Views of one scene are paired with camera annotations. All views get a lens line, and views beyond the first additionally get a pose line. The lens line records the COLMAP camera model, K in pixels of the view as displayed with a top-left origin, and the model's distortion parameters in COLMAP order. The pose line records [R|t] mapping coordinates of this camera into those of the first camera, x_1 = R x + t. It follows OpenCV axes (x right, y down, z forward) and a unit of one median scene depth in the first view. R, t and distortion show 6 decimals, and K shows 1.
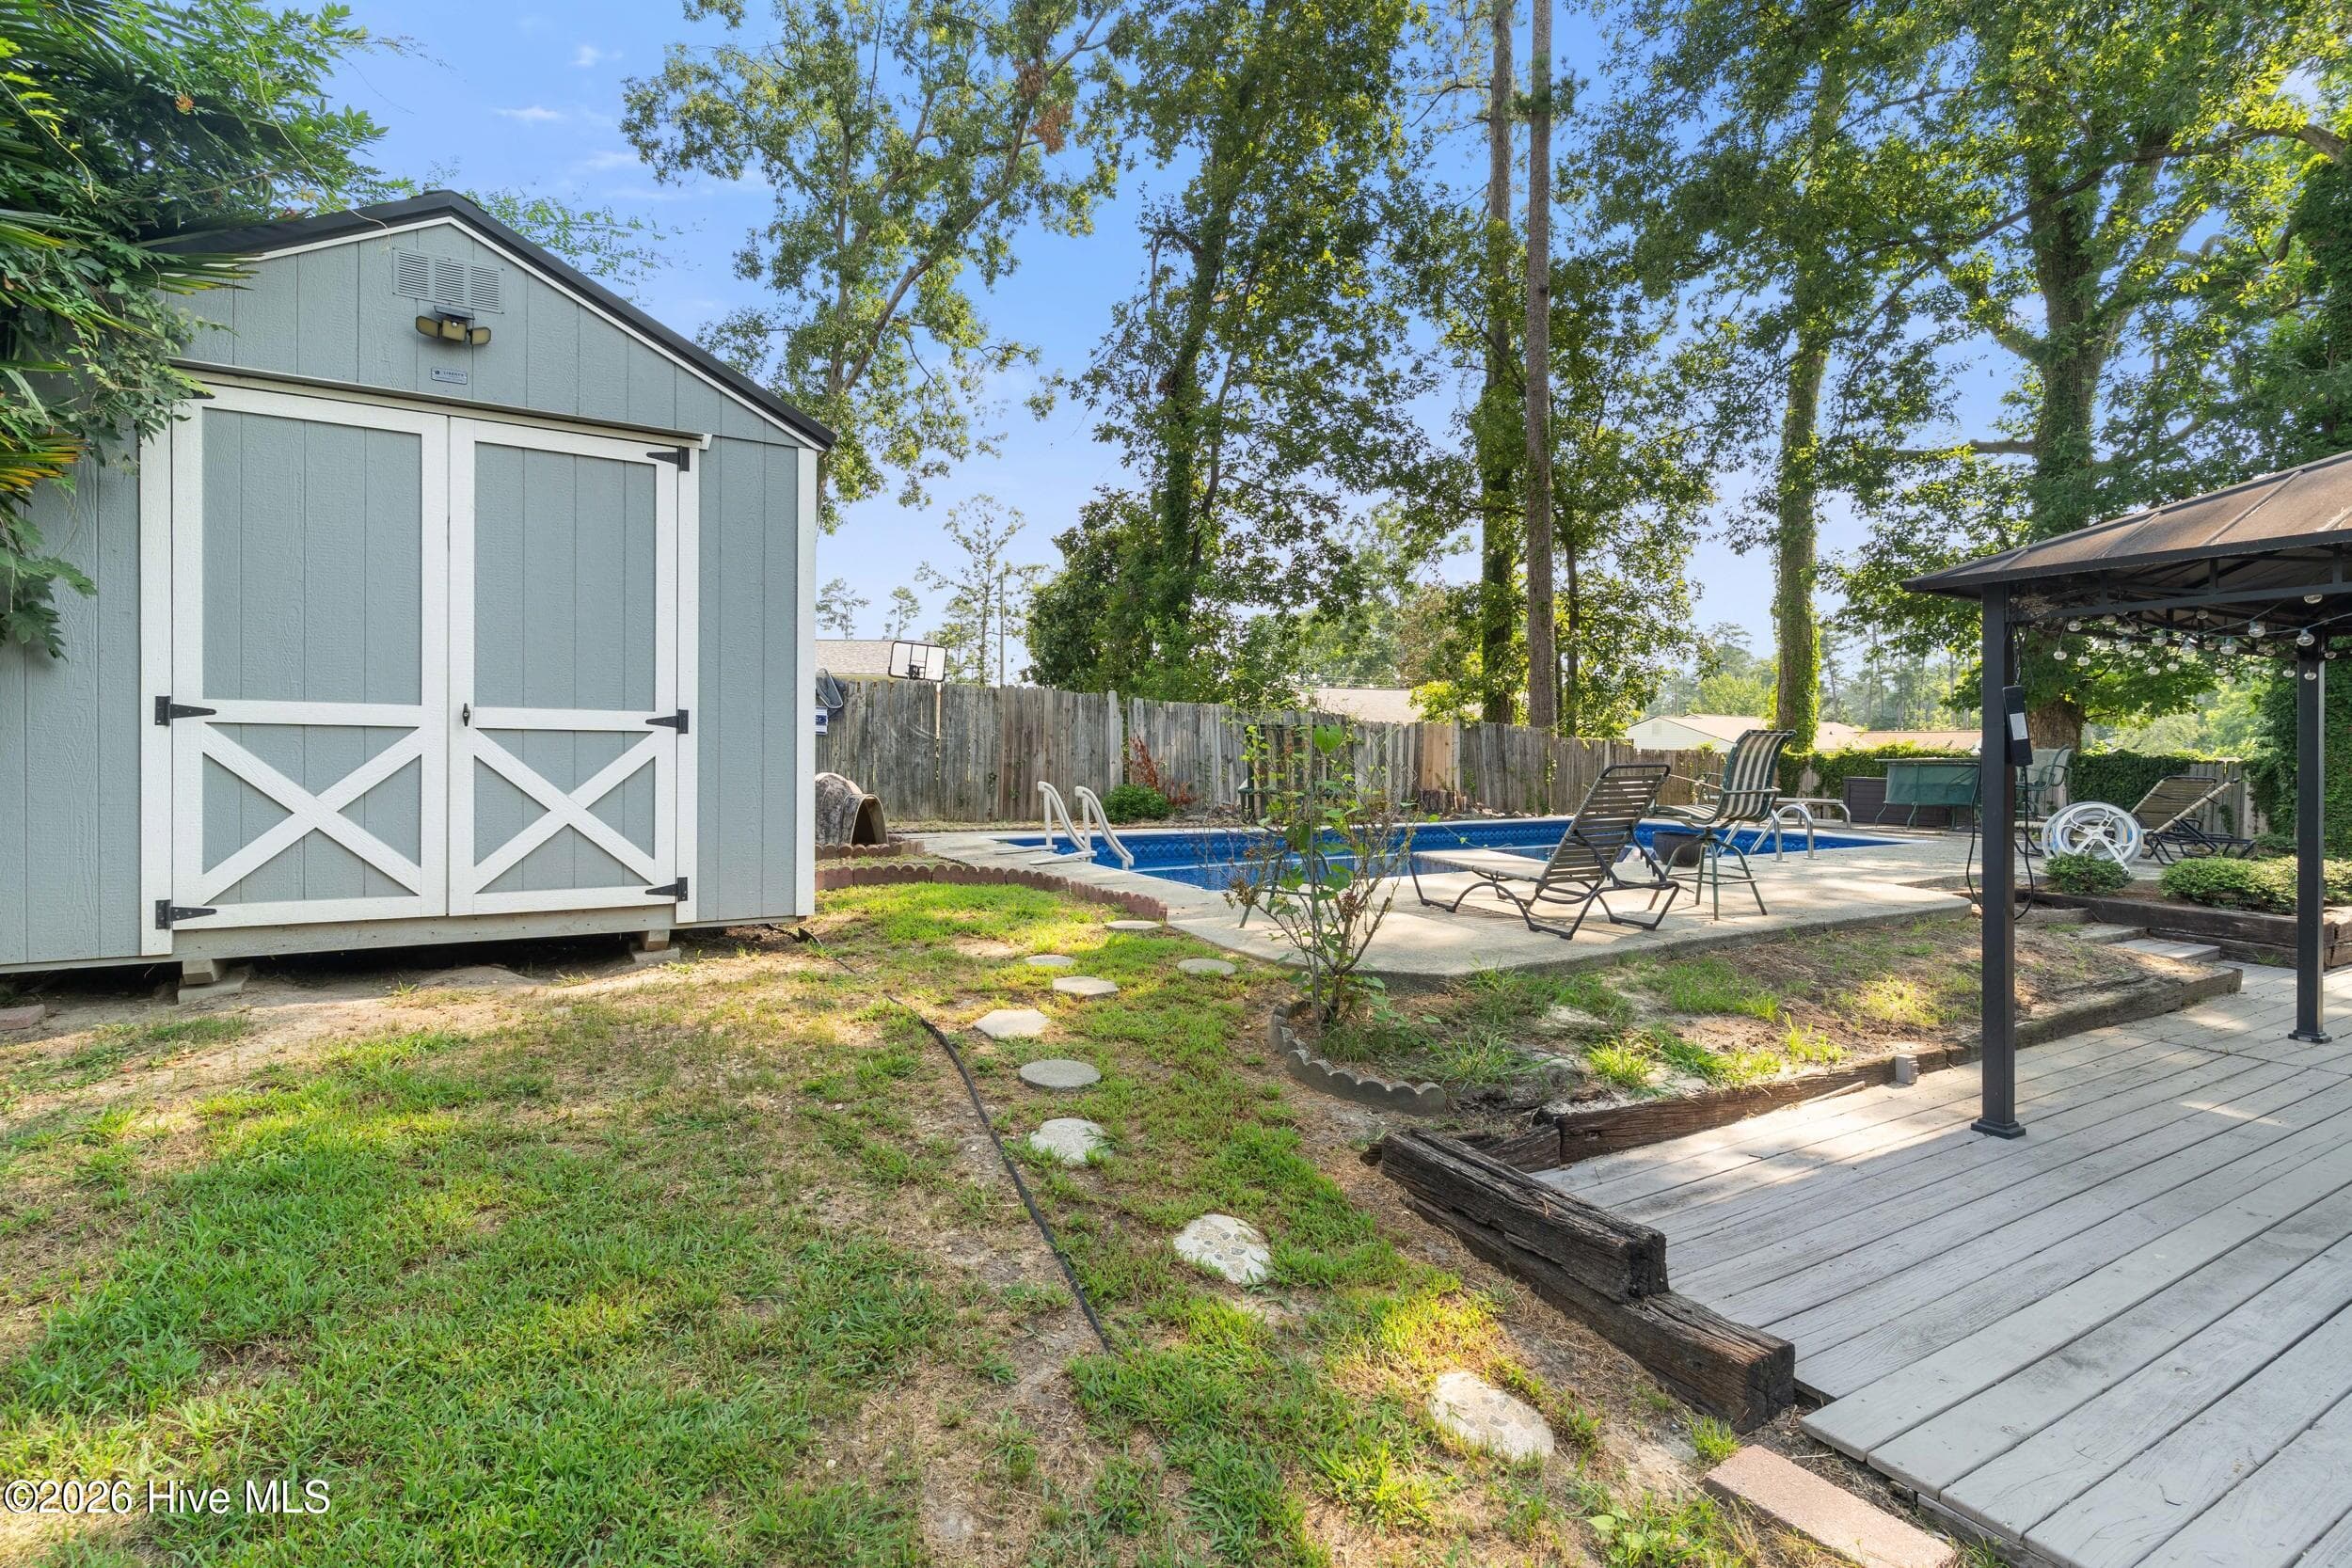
lens RADIAL K [[1133.9, 0, 1159.3], [0, 1133.9, 760.5], [0, 0, 1]] dist [0.005264, 0.000964]
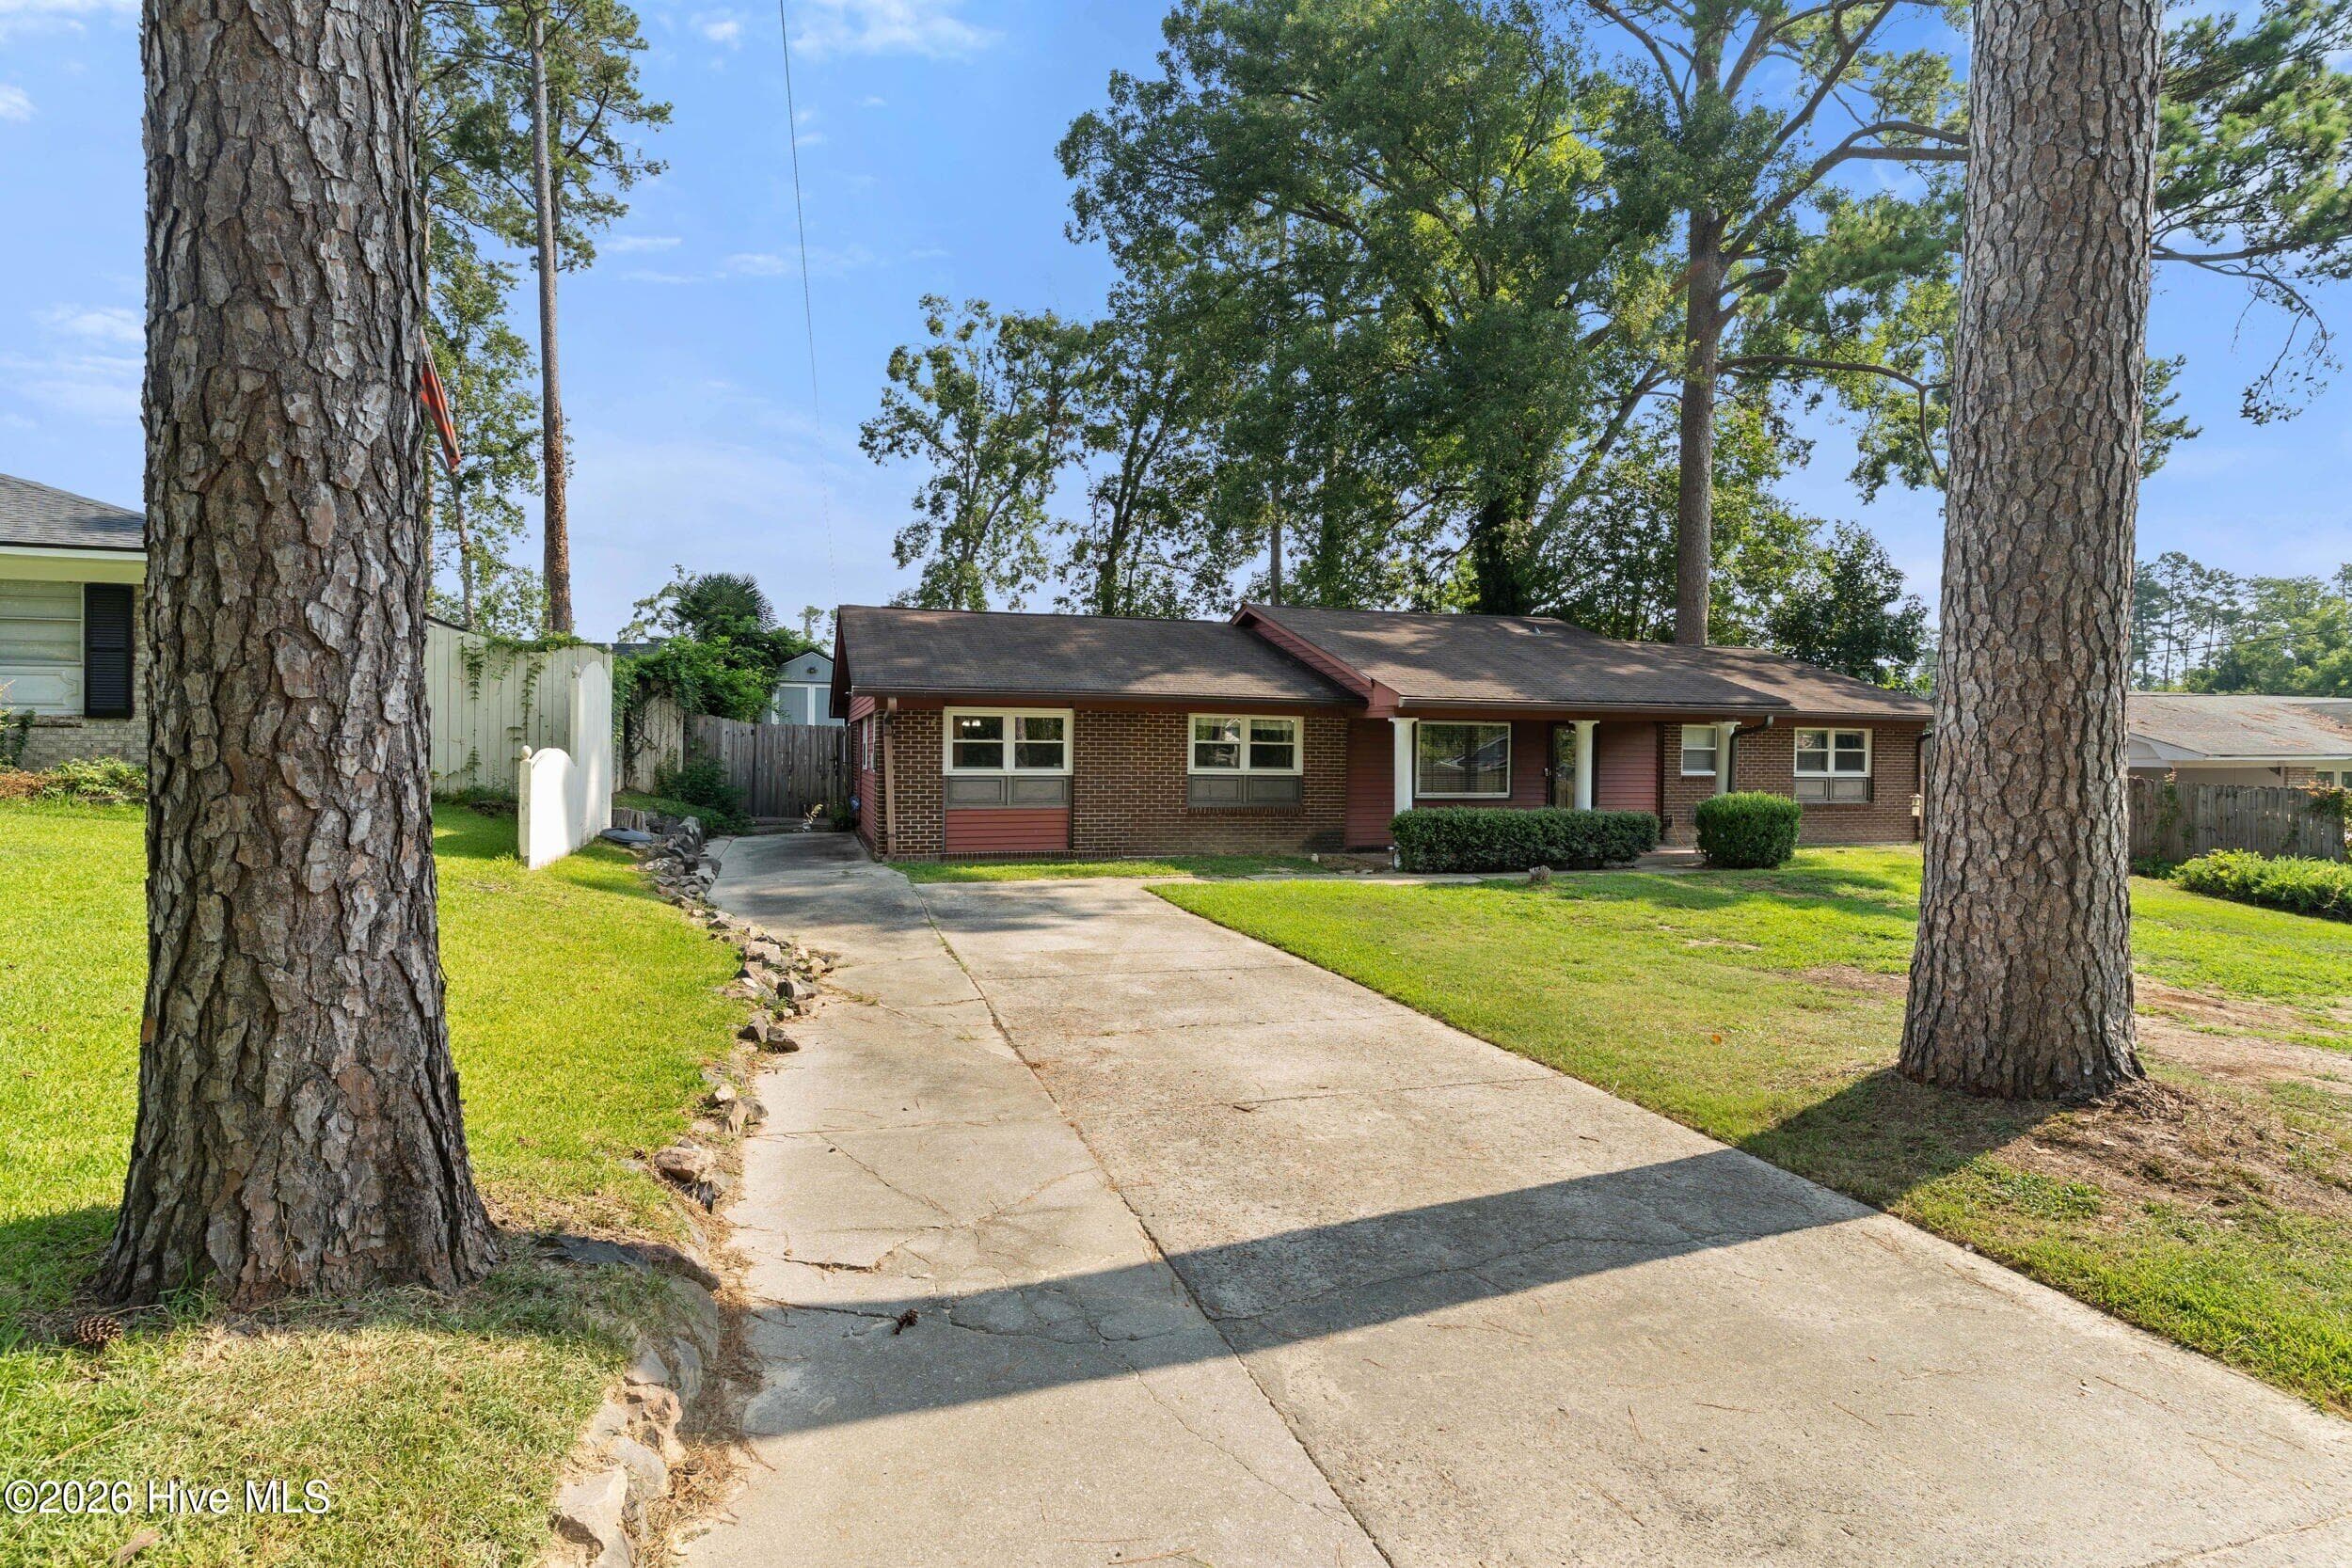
lens RADIAL K [[1133.9, 0, 1159.3], [0, 1133.9, 760.5], [0, 0, 1]] dist [0.005264, 0.000964]
pose [[0.978880, -0.000169, -0.204436, 0.455825], [-0.001654, 0.999960, -0.008745, 0.030000], [0.204429, 0.008898, 0.978841, -0.852099]]
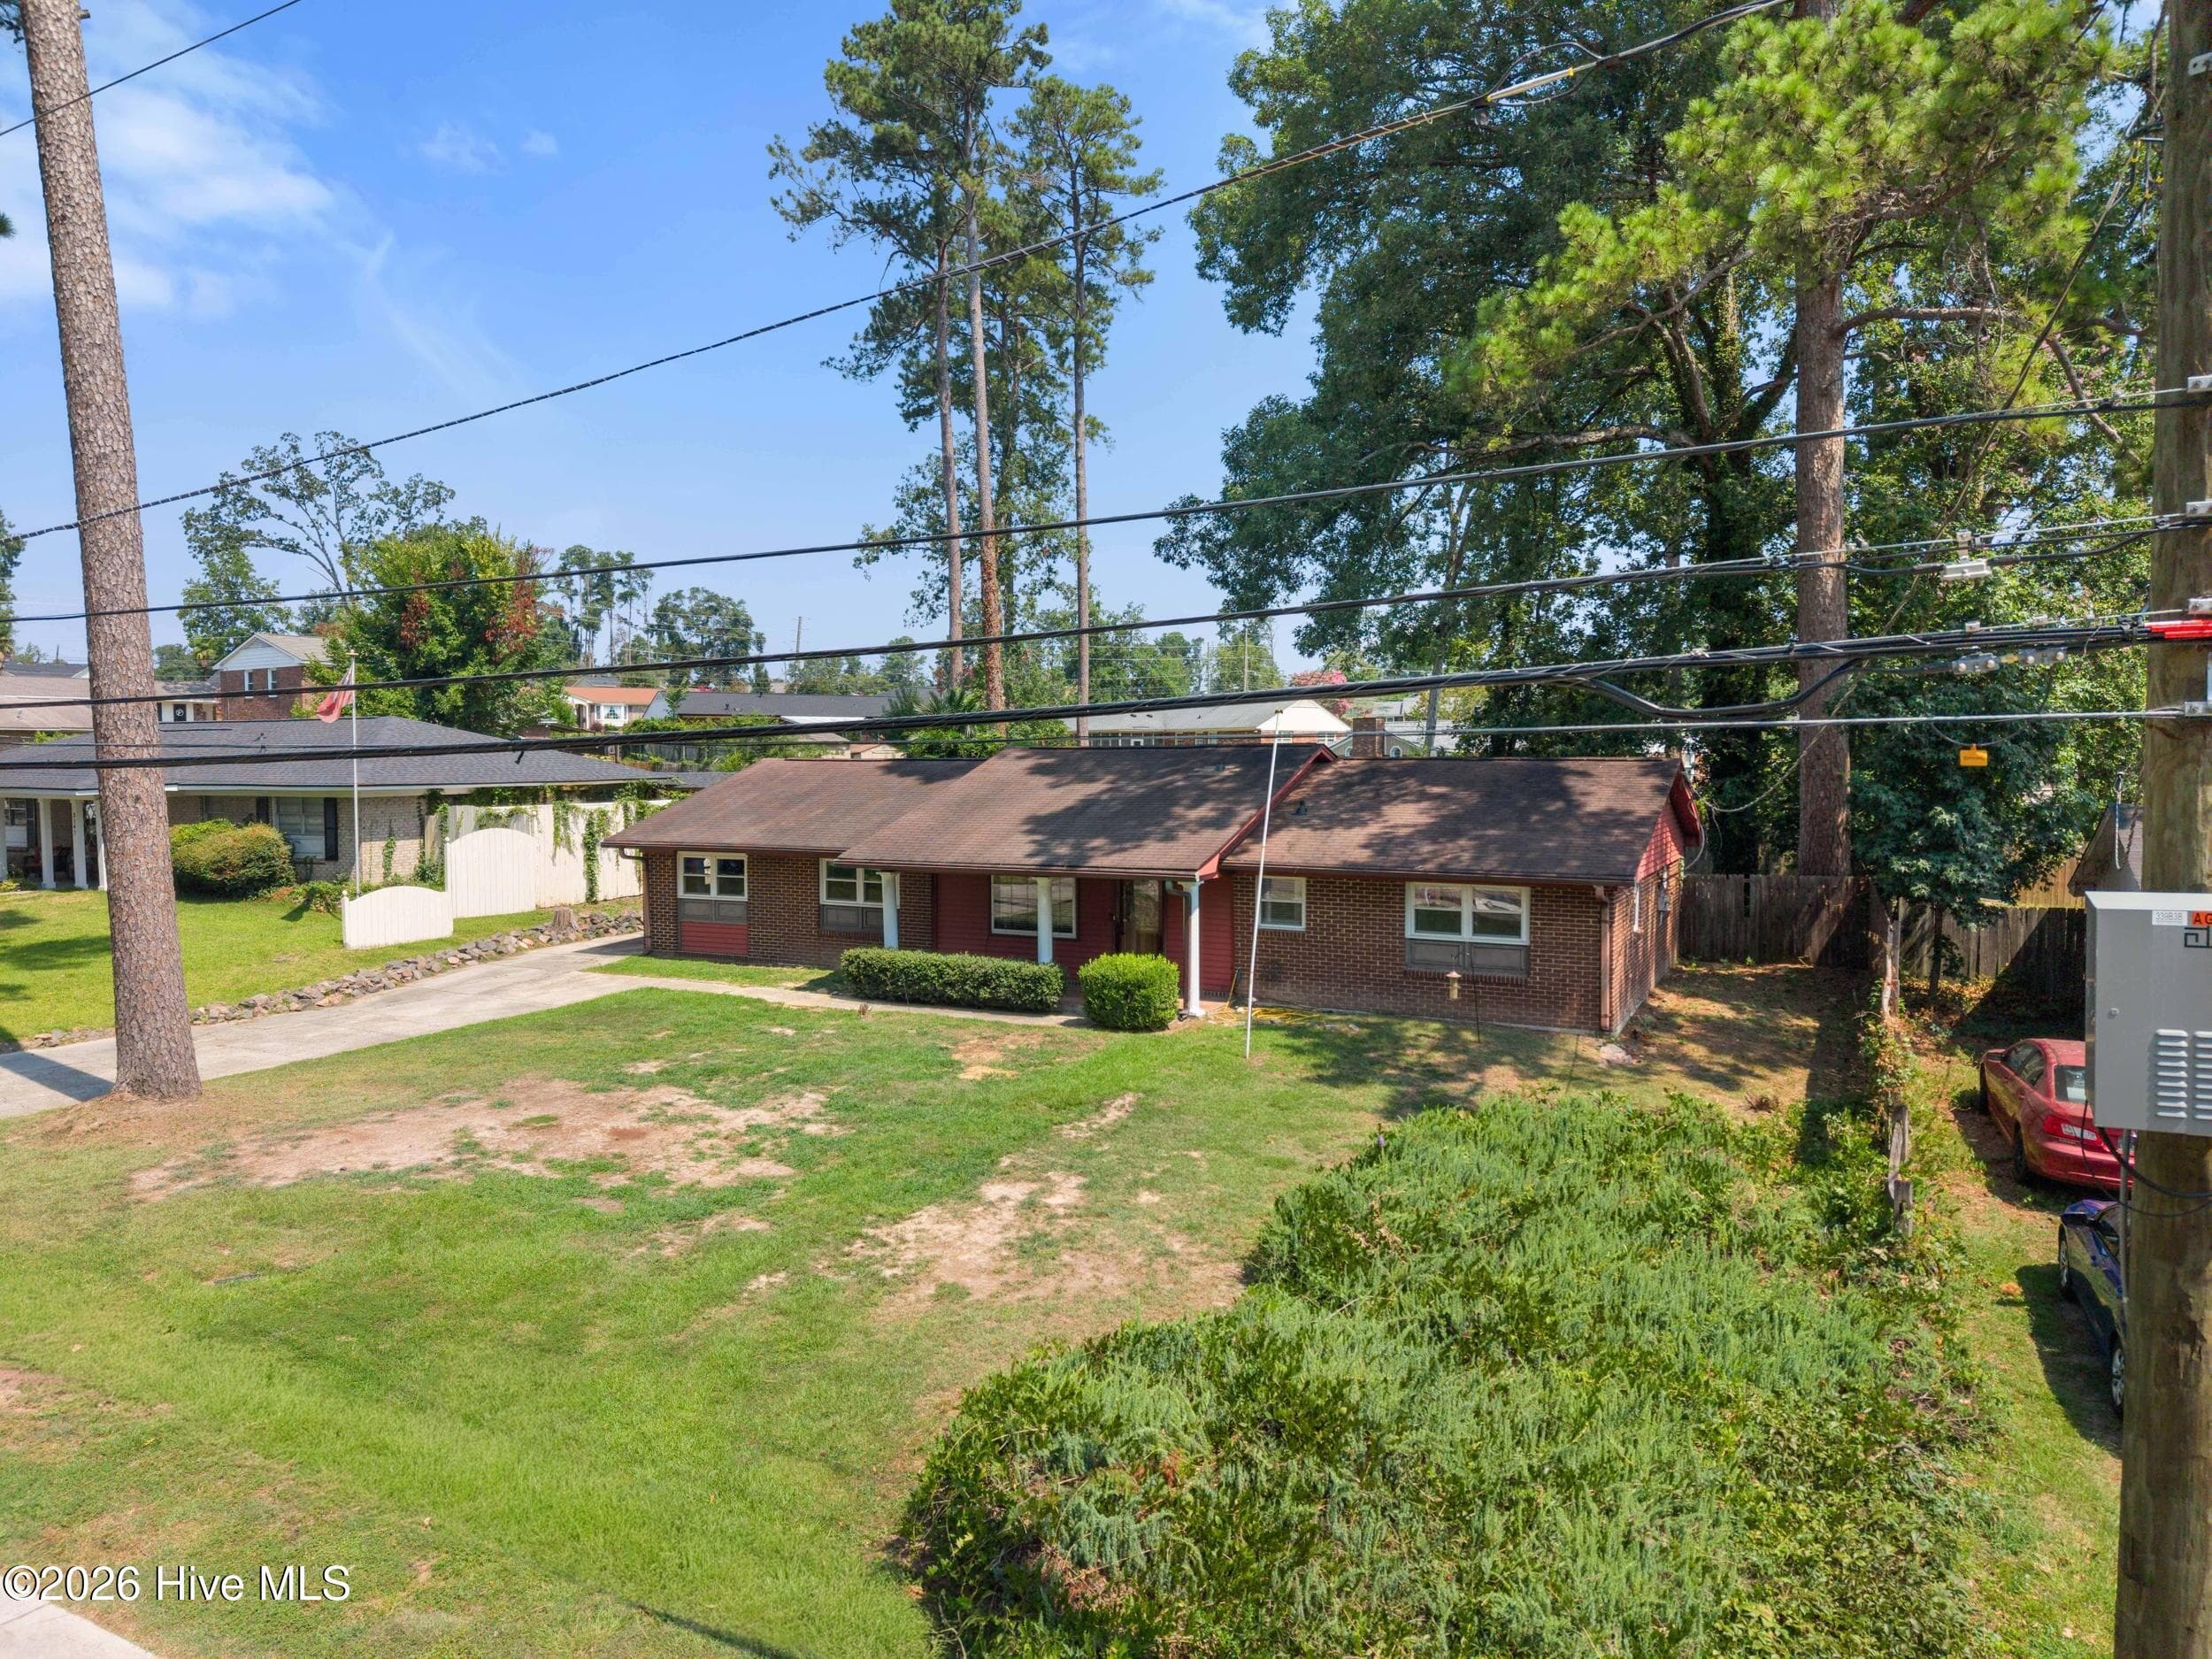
lens RADIAL K [[1520.9, 0, 1106.0], [0, 1520.9, 829.5], [0, 0, 1]] dist [-0.002381, -0.002880]
pose [[0.541375, 0.027262, -0.840339, 1.382282], [-0.001029, 0.999495, 0.031762, -0.057704], [0.840781, -0.016331, 0.541130, -0.642343]]
